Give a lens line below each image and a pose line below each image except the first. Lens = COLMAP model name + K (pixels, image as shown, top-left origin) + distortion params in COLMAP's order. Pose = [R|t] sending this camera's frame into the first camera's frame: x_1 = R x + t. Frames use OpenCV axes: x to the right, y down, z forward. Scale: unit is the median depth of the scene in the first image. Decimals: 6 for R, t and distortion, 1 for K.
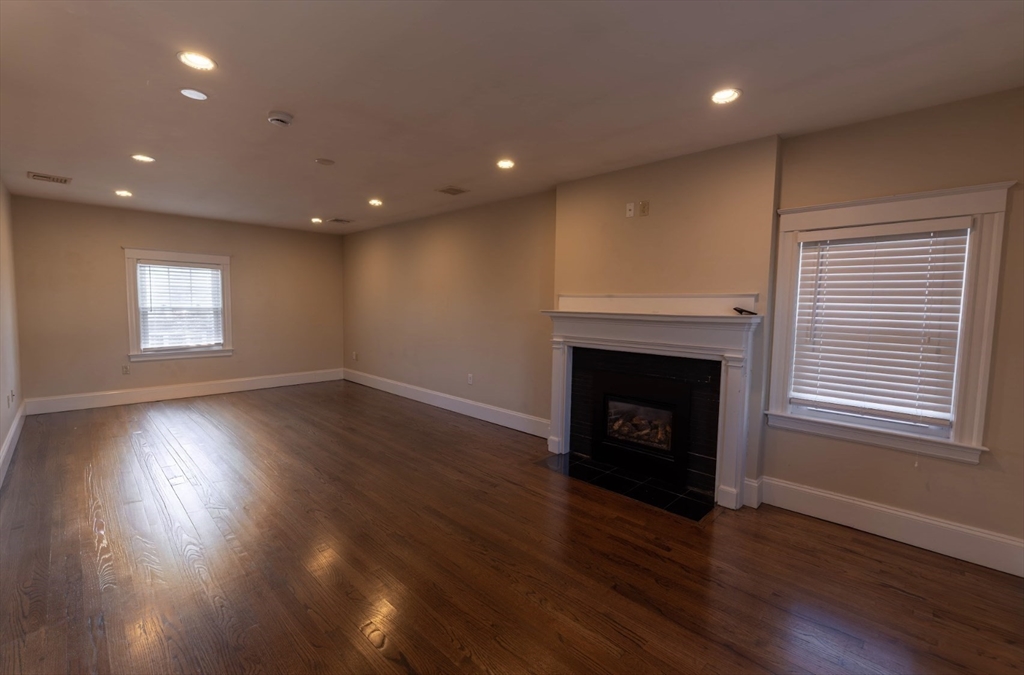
lens RADIAL K [[441.1, 0, 512.0], [0, 441.1, 337.5], [0, 0, 1]] dist [-0.008475, -0.000012]
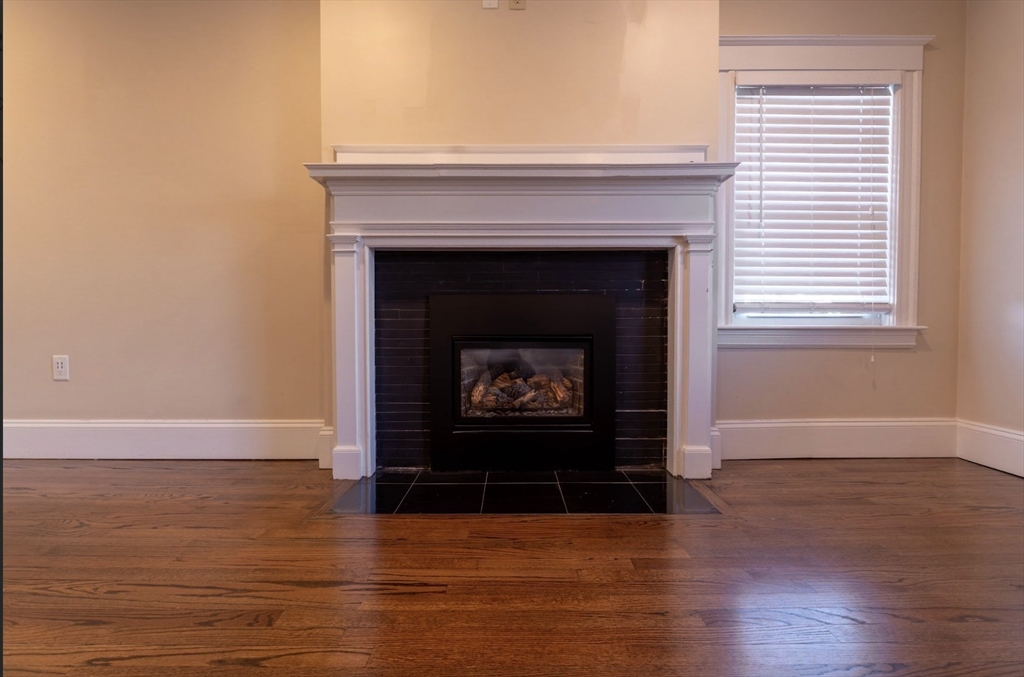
lens RADIAL K [[441.1, 0, 512.0], [0, 441.1, 338.5], [0, 0, 1]] dist [-0.008475, -0.000012]
pose [[0.714899, -0.038385, 0.698174, -0.118363], [0.070340, 0.997375, -0.017189, 0.158643], [-0.695681, 0.061398, 0.715722, 0.642018]]
